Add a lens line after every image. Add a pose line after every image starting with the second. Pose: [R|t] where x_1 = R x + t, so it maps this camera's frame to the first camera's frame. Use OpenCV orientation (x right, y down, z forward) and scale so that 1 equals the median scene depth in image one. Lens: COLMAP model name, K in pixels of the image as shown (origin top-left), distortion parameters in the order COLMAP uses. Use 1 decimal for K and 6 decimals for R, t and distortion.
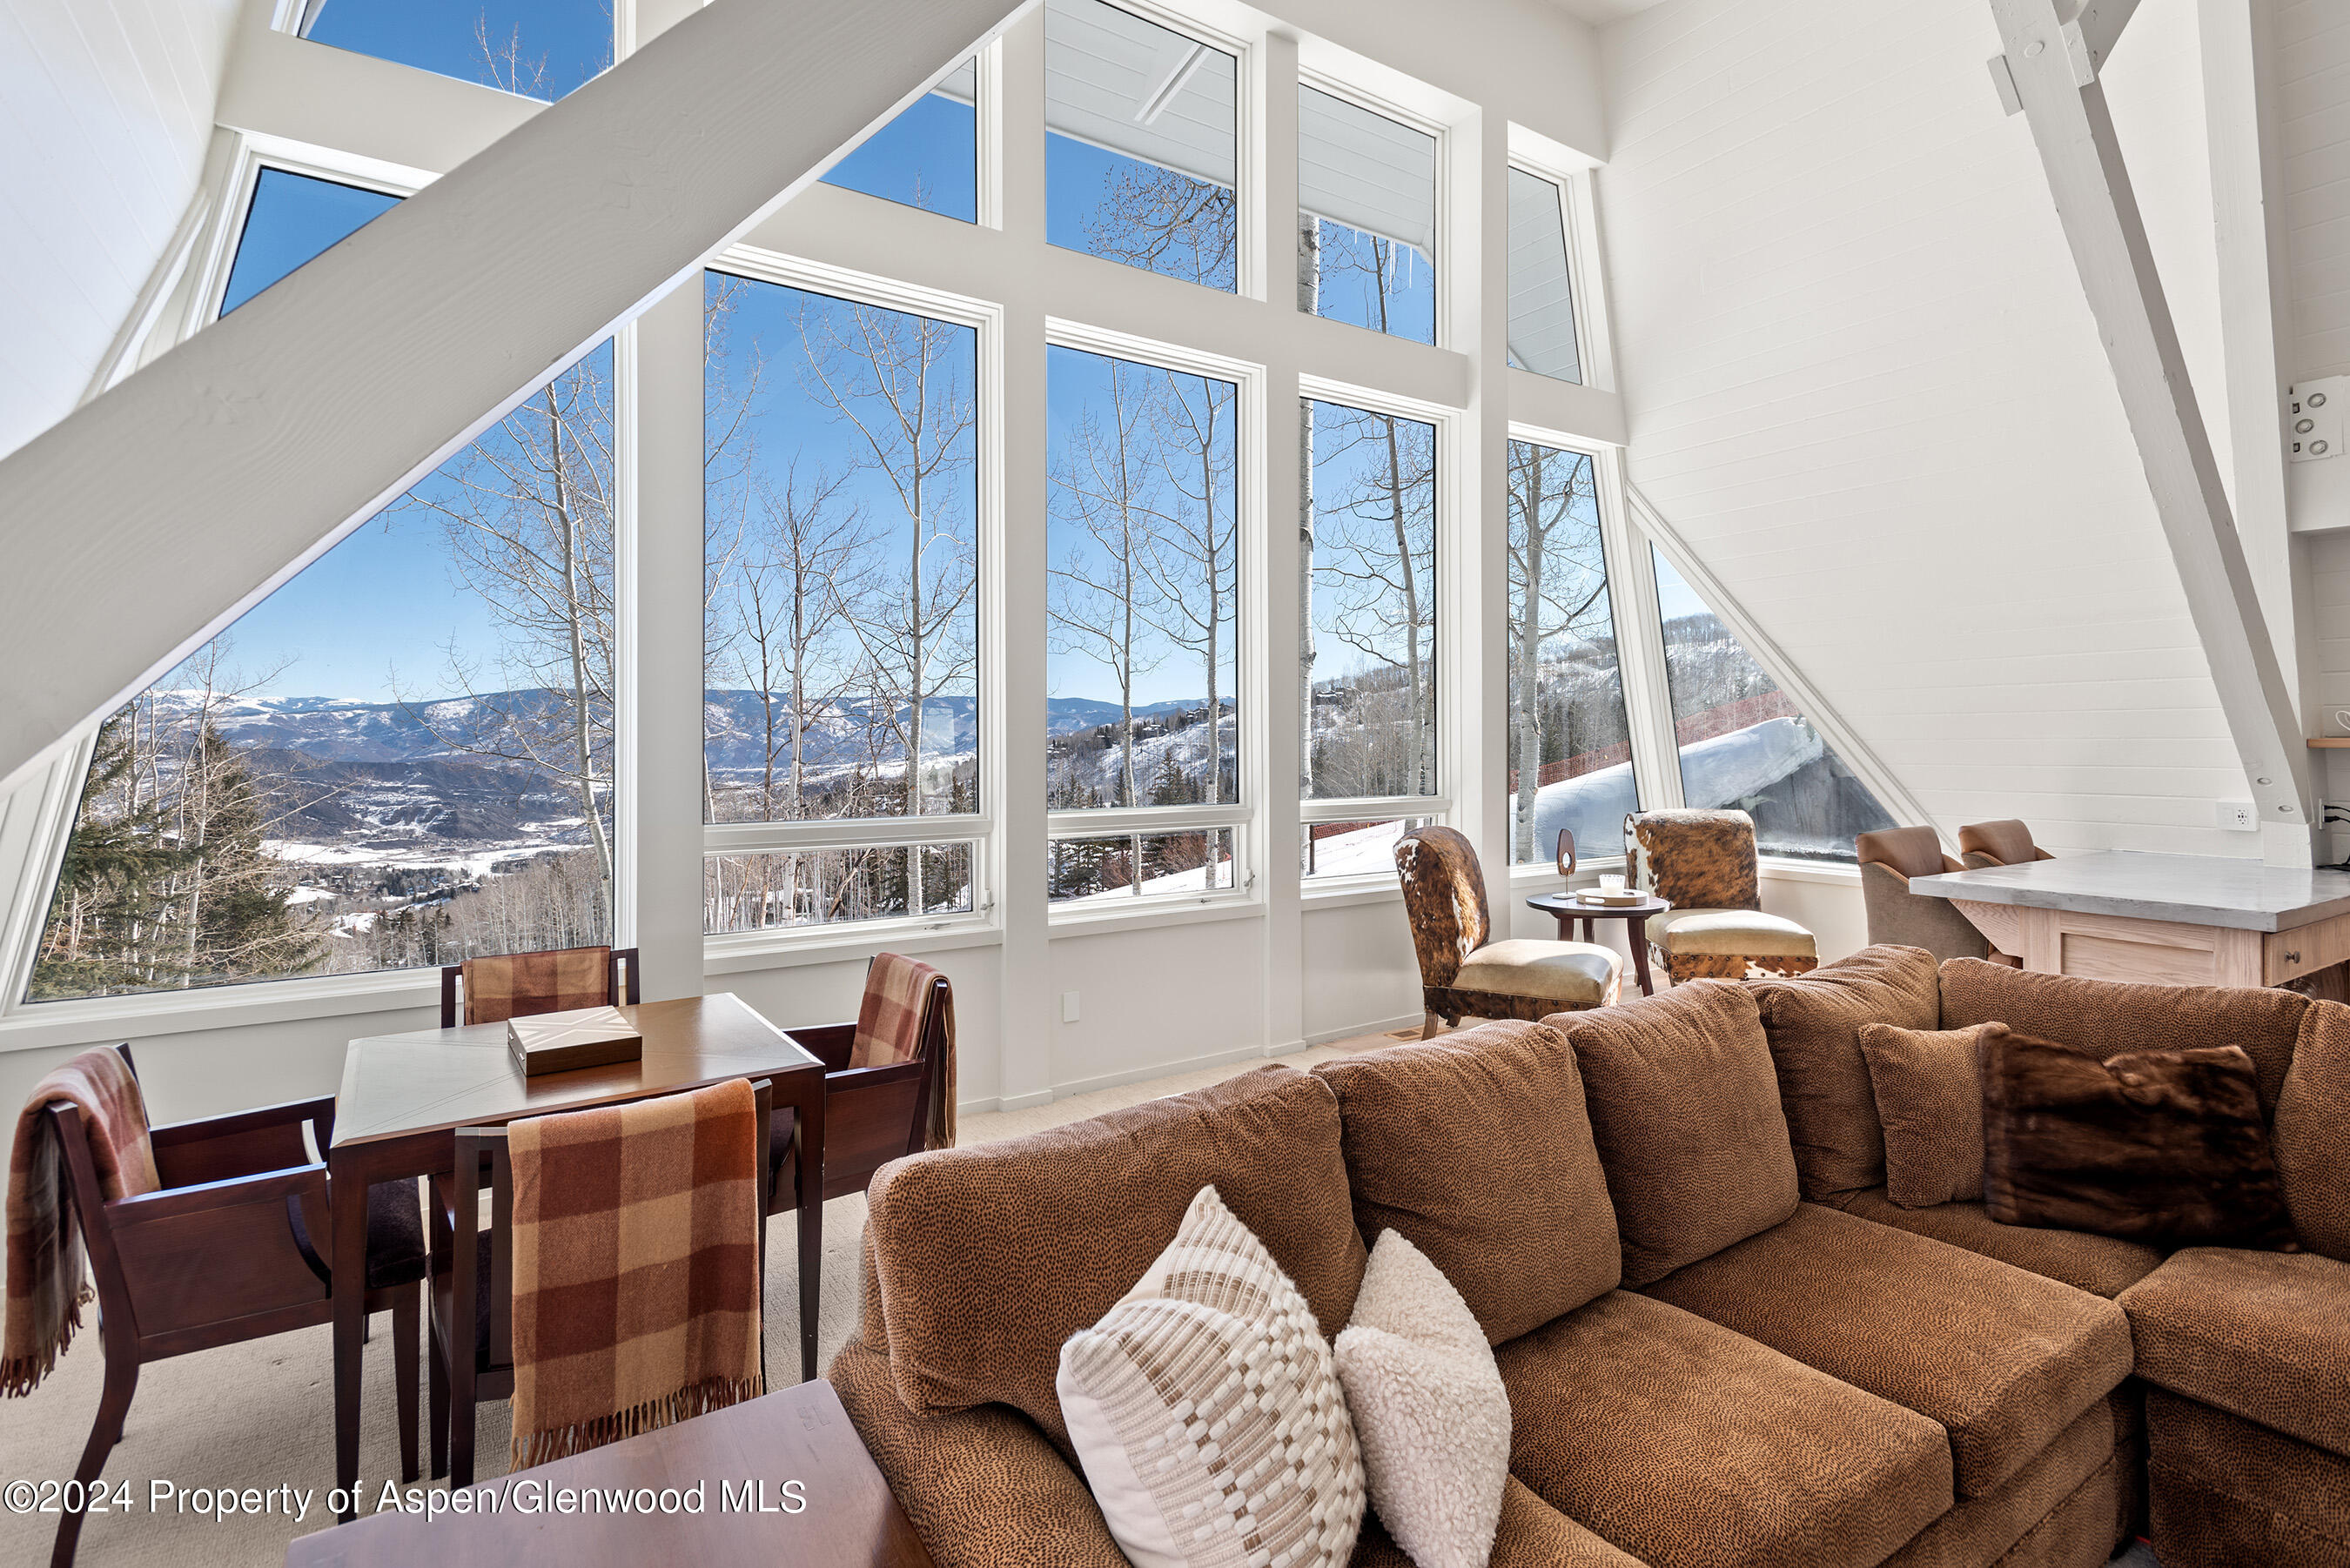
lens RADIAL K [[1118.5, 0, 1174.1], [0, 1118.5, 746.3], [0, 0, 1]] dist [0.022254, -0.003770]
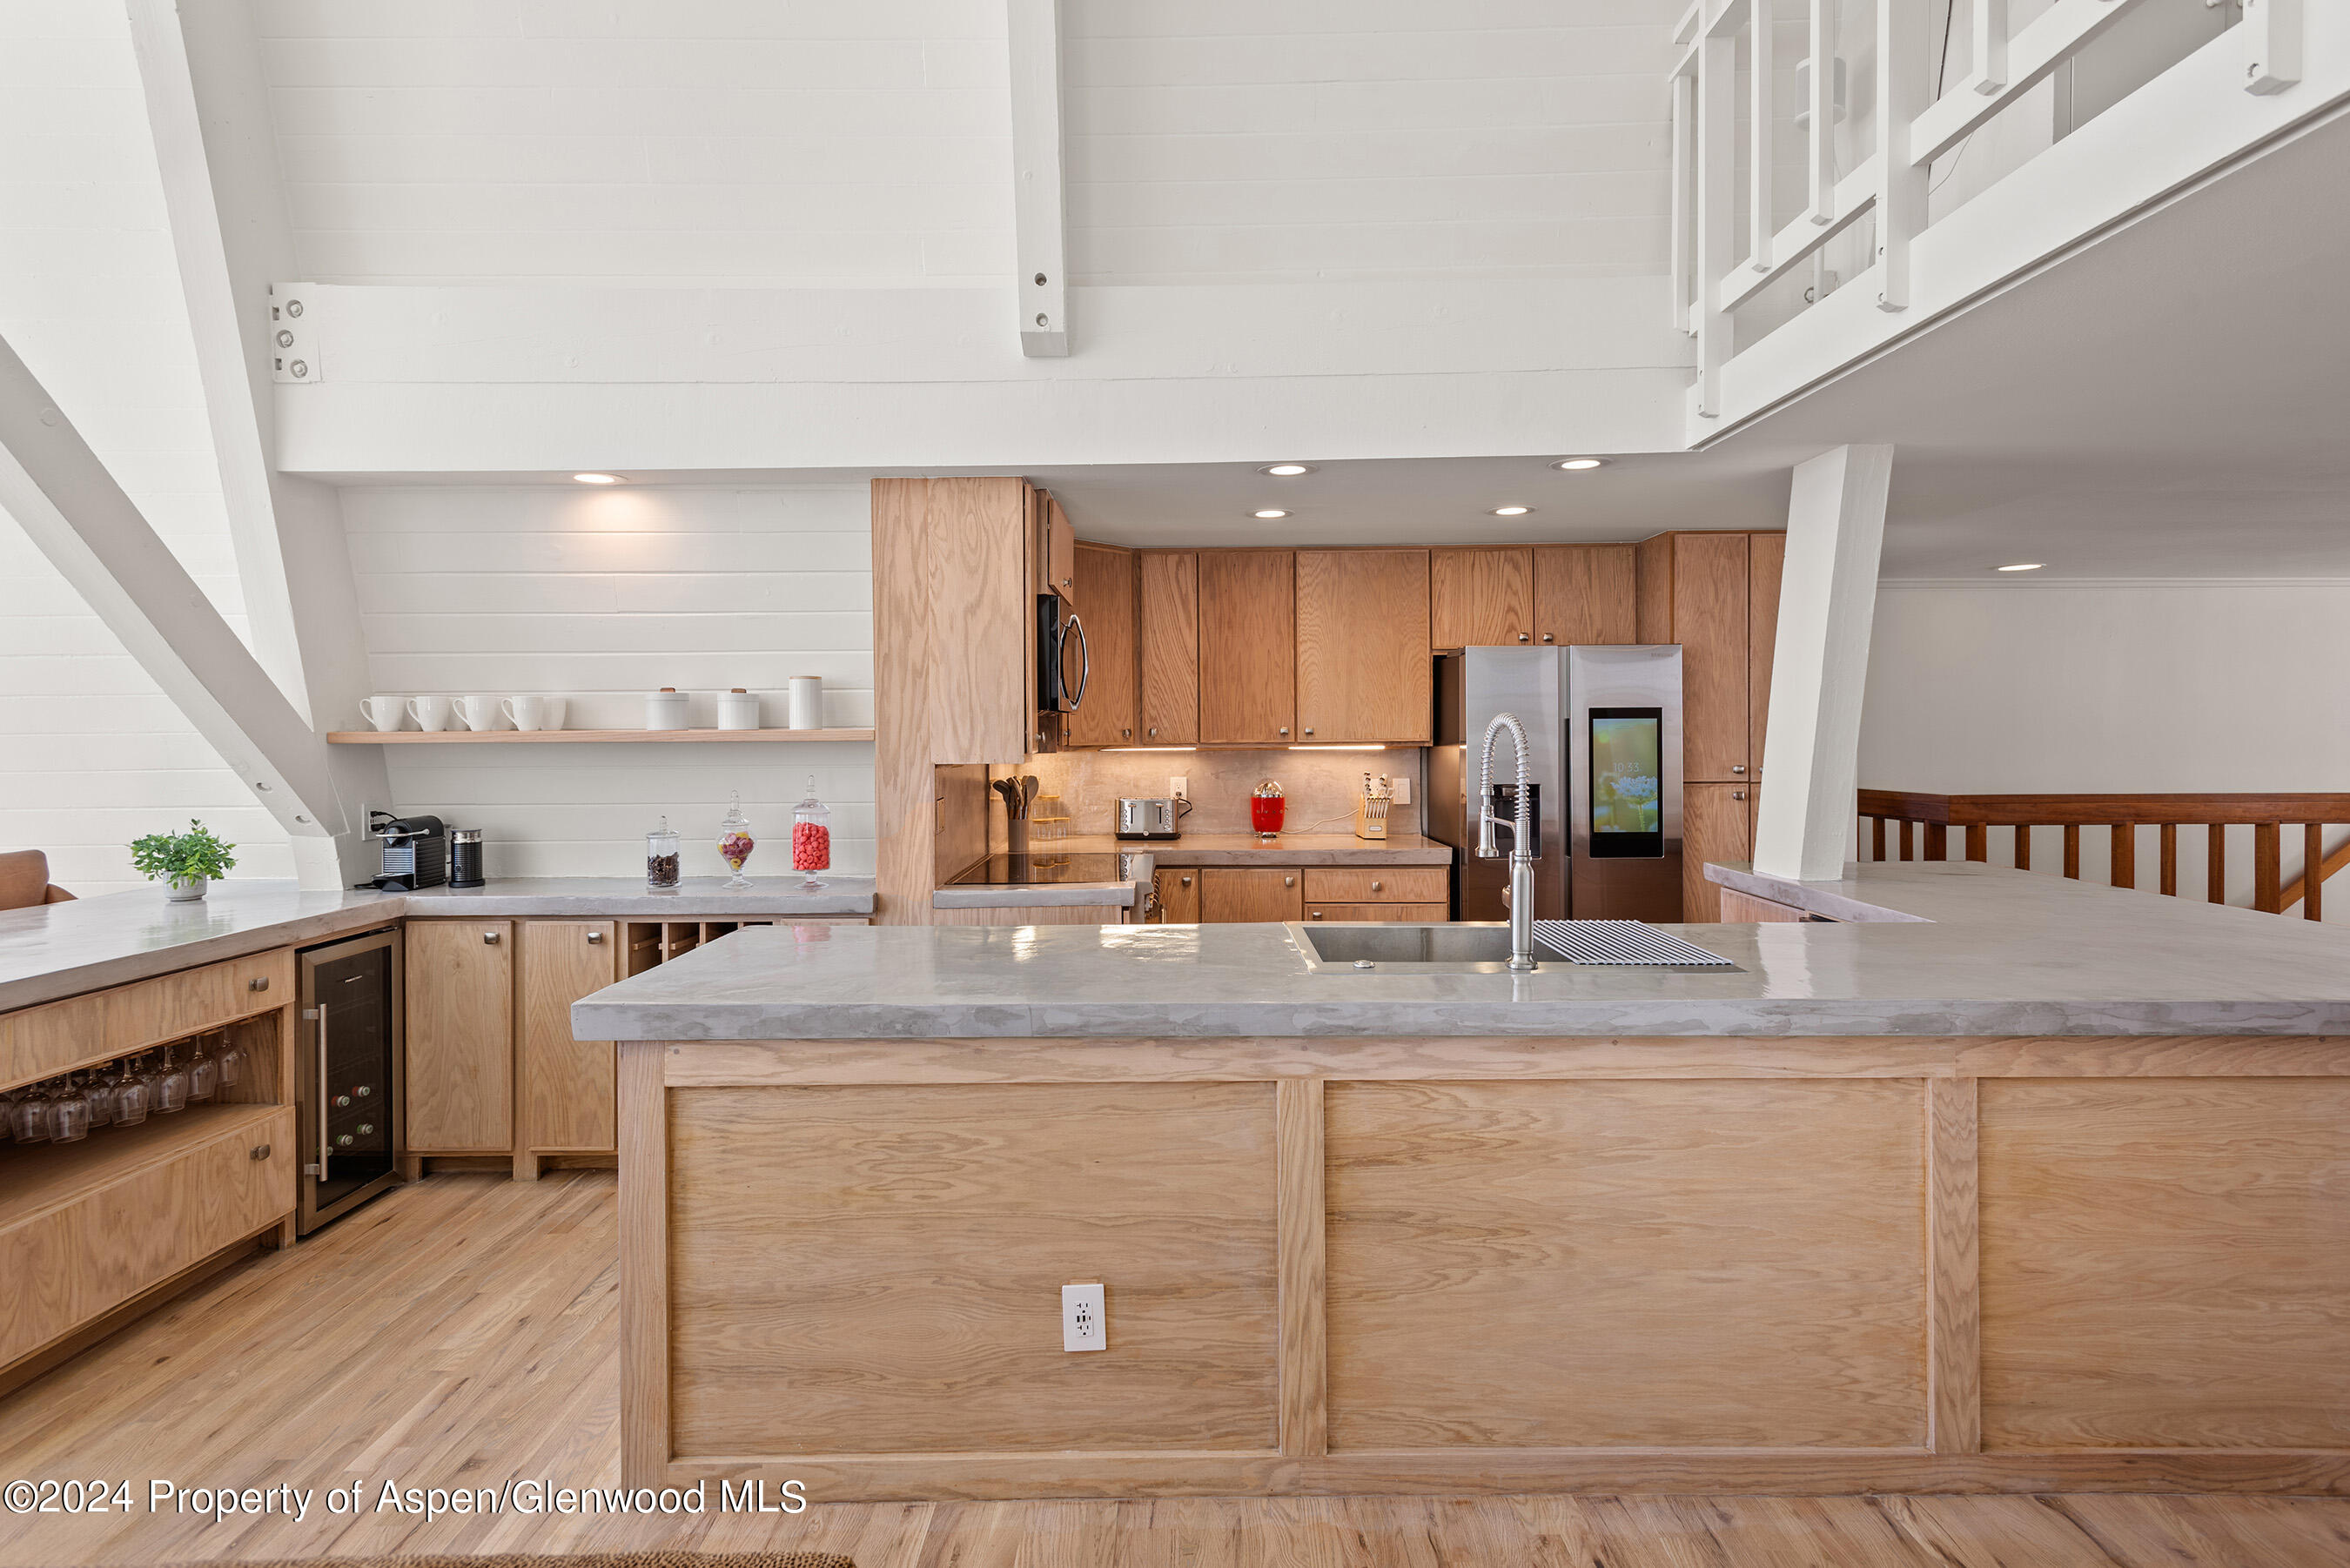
lens RADIAL K [[1118.5, 0, 1182.0], [0, 1118.5, 732.6], [0, 0, 1]] dist [0.022254, -0.003770]
pose [[0.563926, -0.005922, 0.825804, 0.459540], [0.009732, 0.999953, 0.000525, -0.000298], [-0.825768, 0.007741, 0.563957, 0.026656]]
